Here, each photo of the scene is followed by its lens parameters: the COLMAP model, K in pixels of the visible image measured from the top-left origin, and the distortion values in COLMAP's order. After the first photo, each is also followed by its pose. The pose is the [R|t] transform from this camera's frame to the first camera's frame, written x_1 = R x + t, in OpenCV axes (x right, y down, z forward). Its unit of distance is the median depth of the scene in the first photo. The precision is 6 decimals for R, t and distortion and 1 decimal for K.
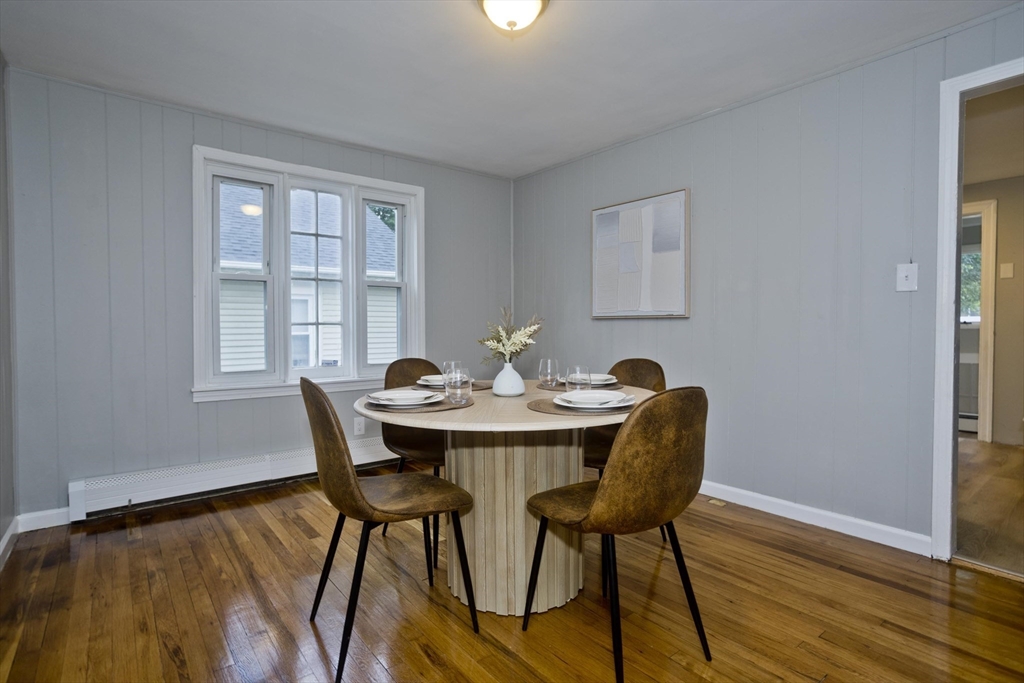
lens RADIAL K [[503.6, 0, 507.5], [0, 503.6, 334.4], [0, 0, 1]] dist [-0.049390, 0.029359]
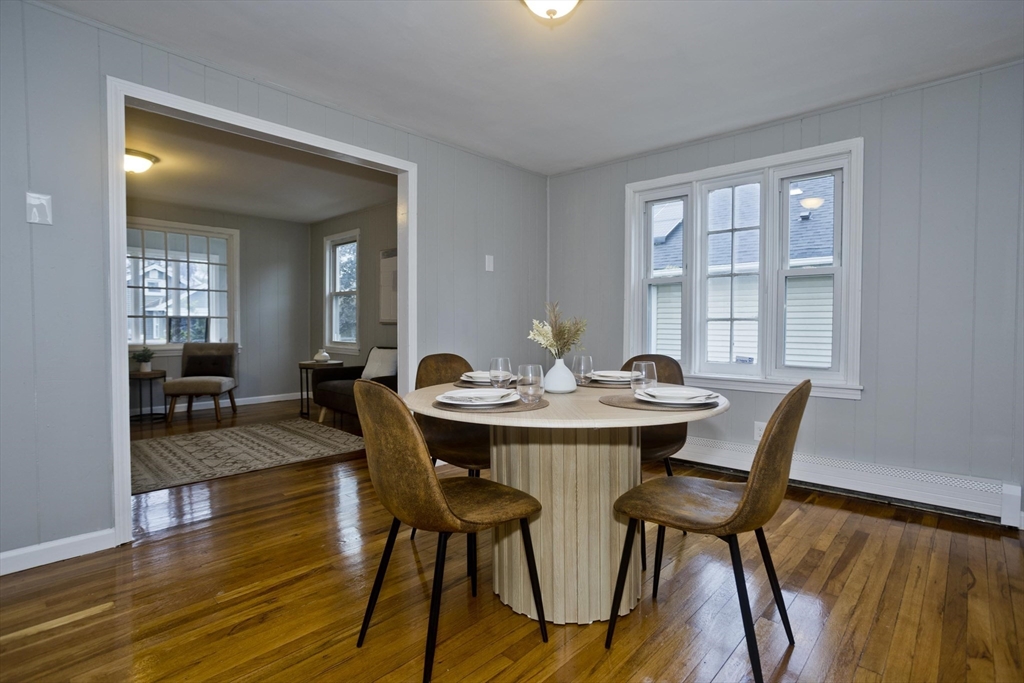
lens RADIAL K [[503.6, 0, 507.5], [0, 503.6, 334.4], [0, 0, 1]] dist [-0.049390, 0.029359]
pose [[0.155715, 0.028016, -0.987405, 0.527472], [-0.014330, 0.999557, 0.026101, -0.011999], [0.987698, 0.010086, 0.156048, 0.400339]]
